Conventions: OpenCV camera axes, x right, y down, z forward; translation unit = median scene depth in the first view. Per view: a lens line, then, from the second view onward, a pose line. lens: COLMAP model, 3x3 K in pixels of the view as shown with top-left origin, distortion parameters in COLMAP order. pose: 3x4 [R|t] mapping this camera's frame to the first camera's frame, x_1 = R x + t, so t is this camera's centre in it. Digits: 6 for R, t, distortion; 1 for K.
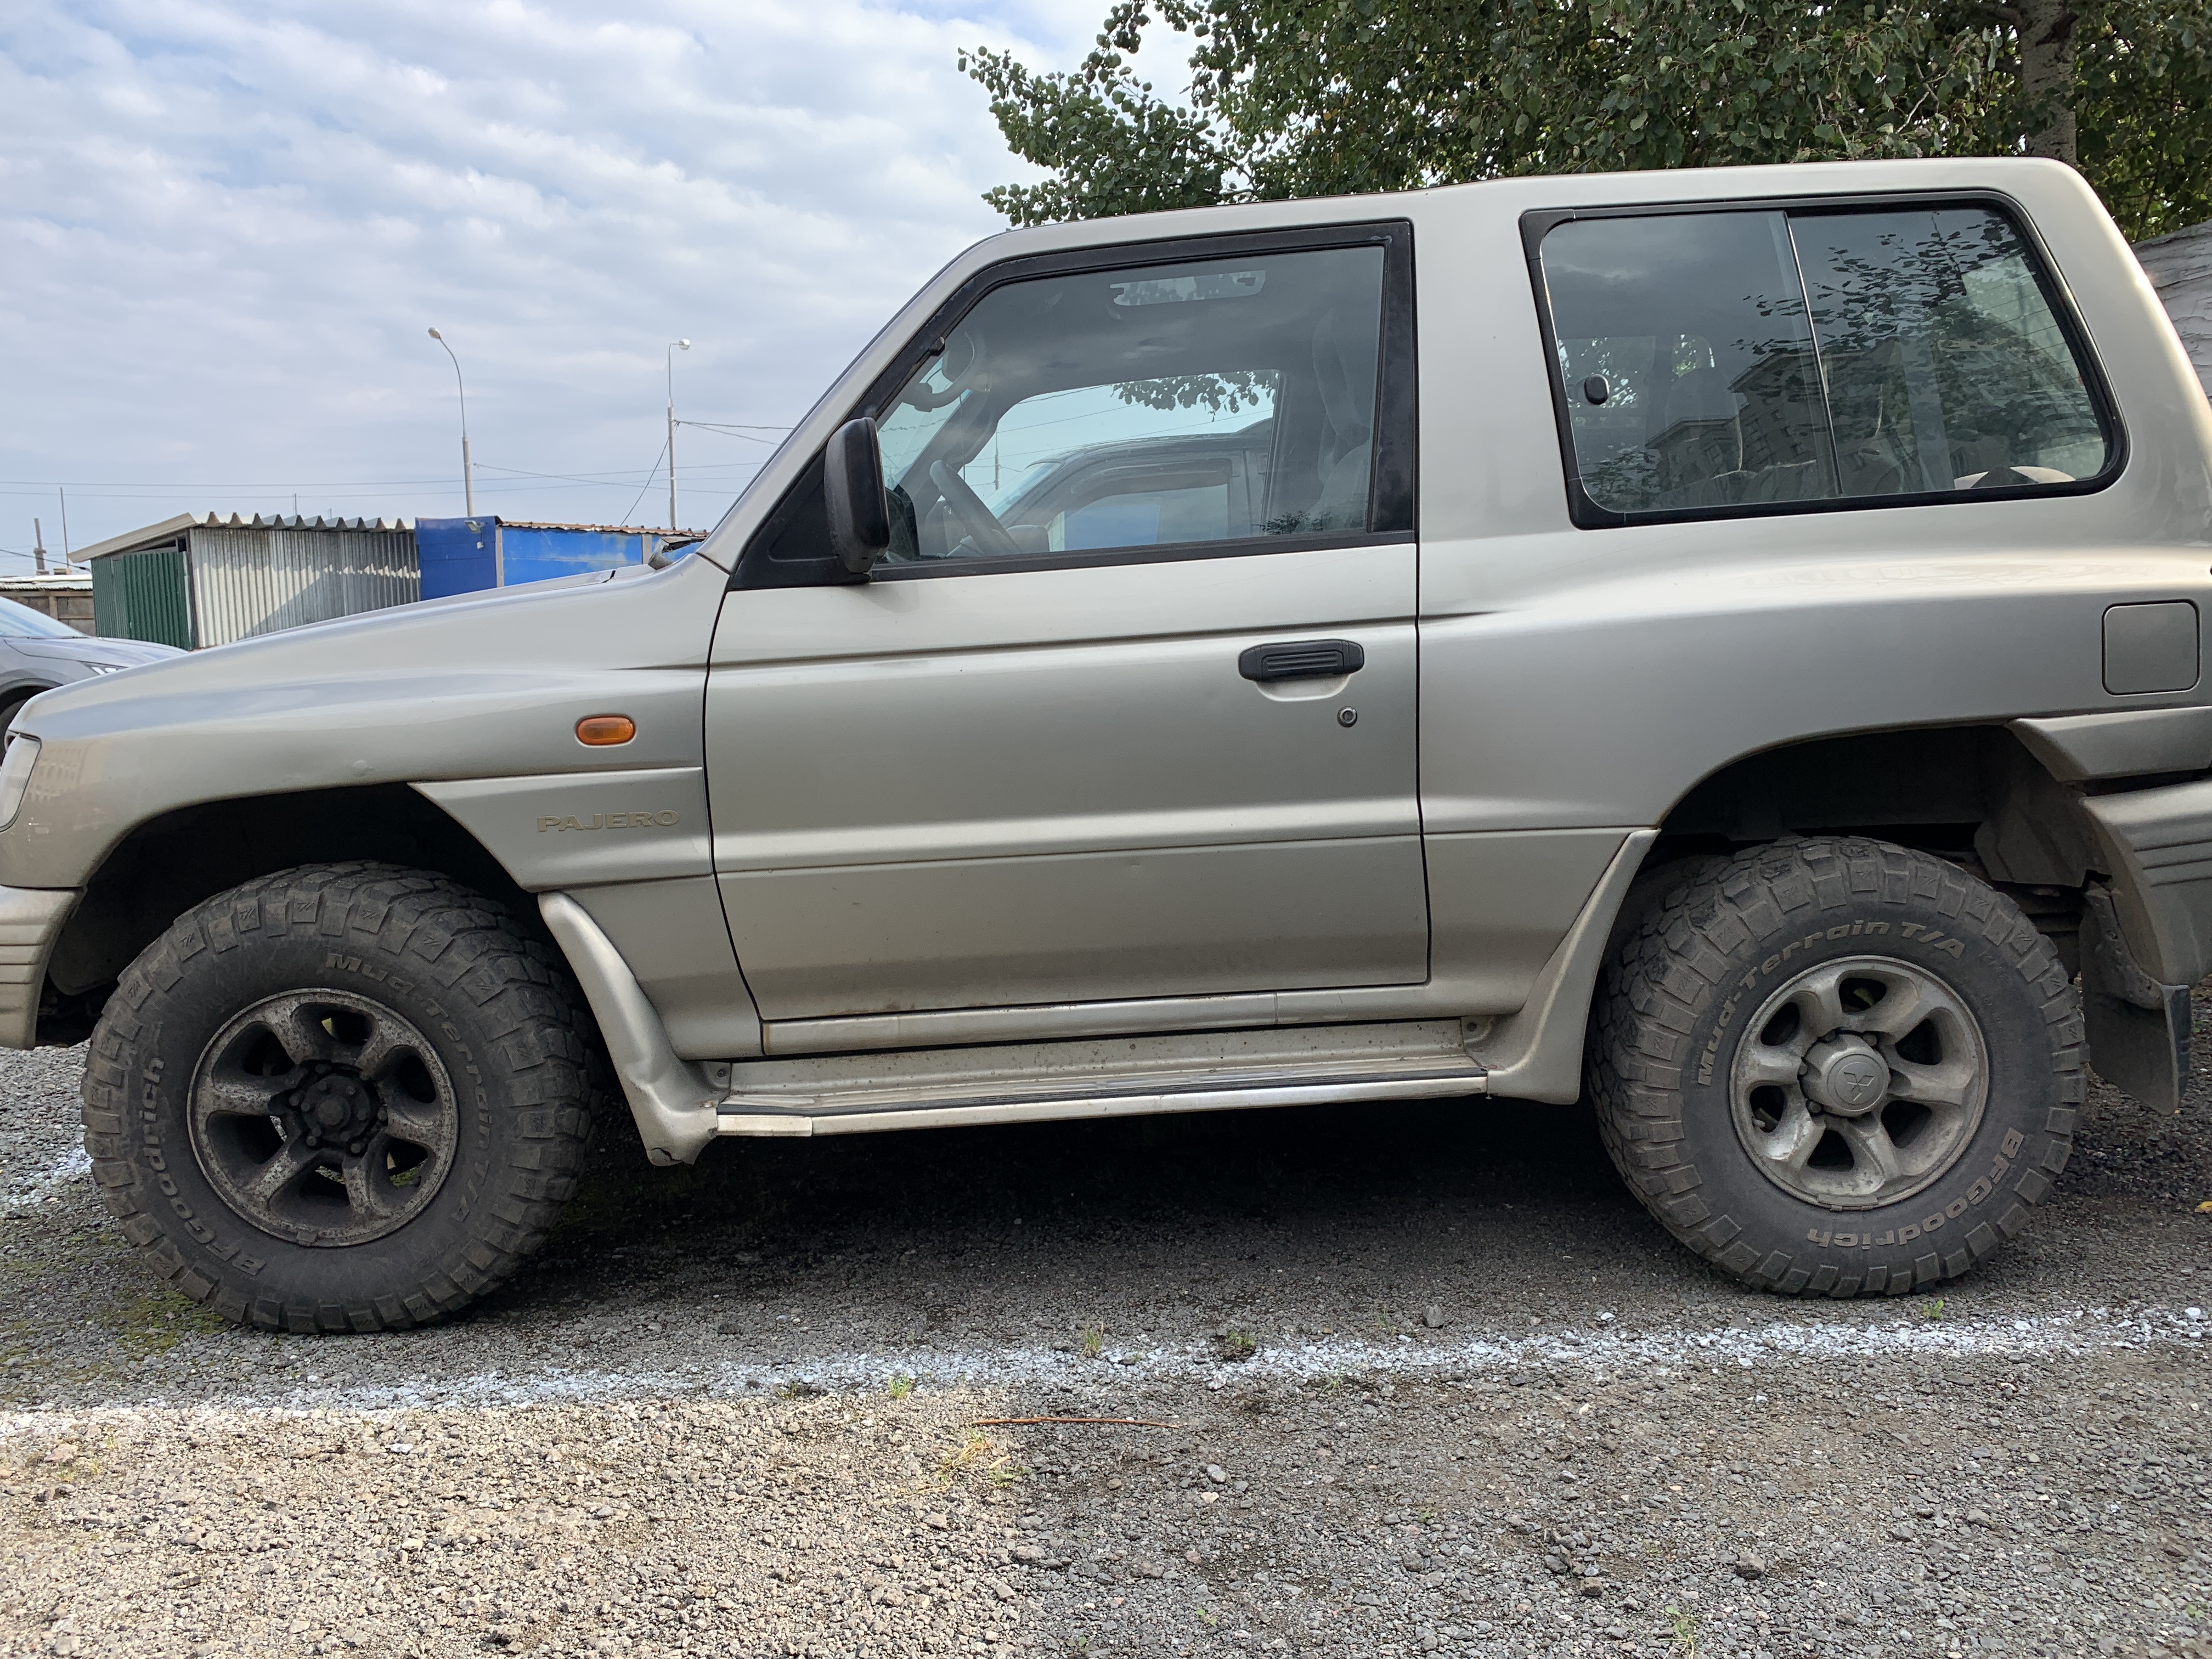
lens RADIAL K [[1682.2, 0, 1112.1], [0, 1682.2, 819.7], [0, 0, 1]] dist [0.003142, -0.006960]
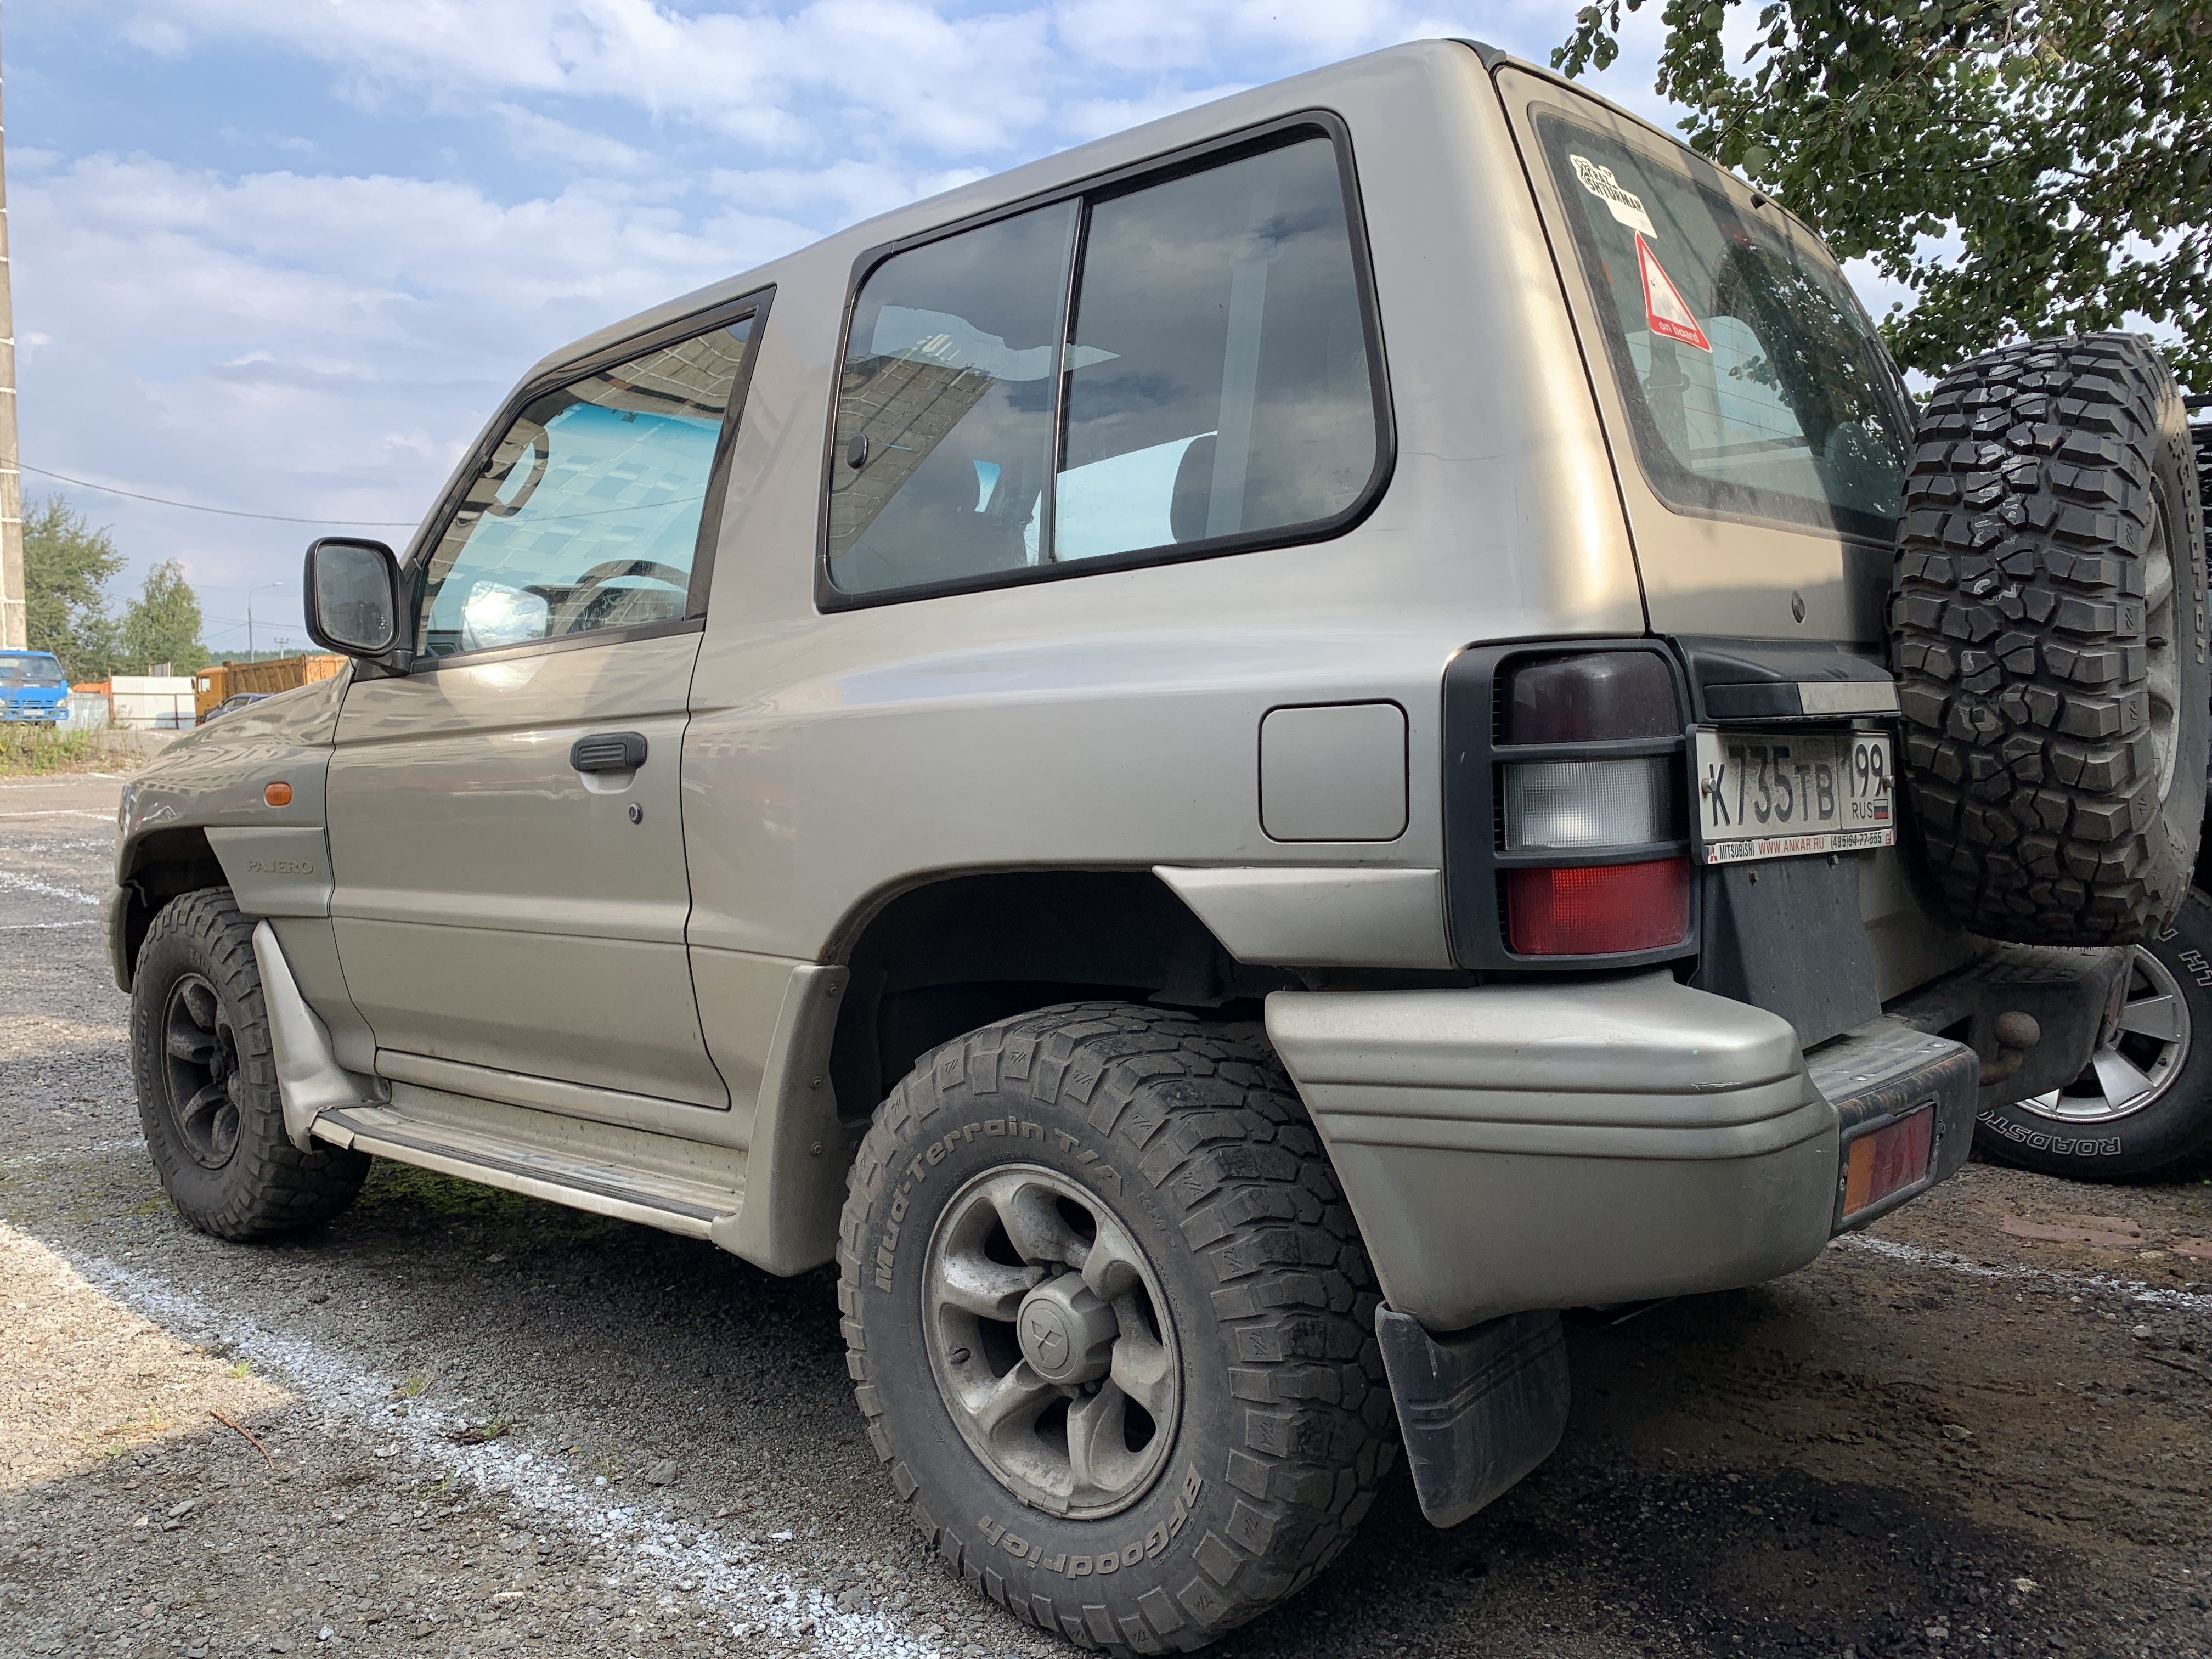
lens RADIAL K [[1665.7, 0, 1112.2], [0, 1665.7, 834.3], [0, 0, 1]] dist [0.010160, -0.001960]
pose [[0.749547, 0.057191, -0.659476, 0.964997], [-0.097208, 0.994970, -0.024200, -0.052489], [0.654775, 0.082245, 0.751336, 0.457535]]
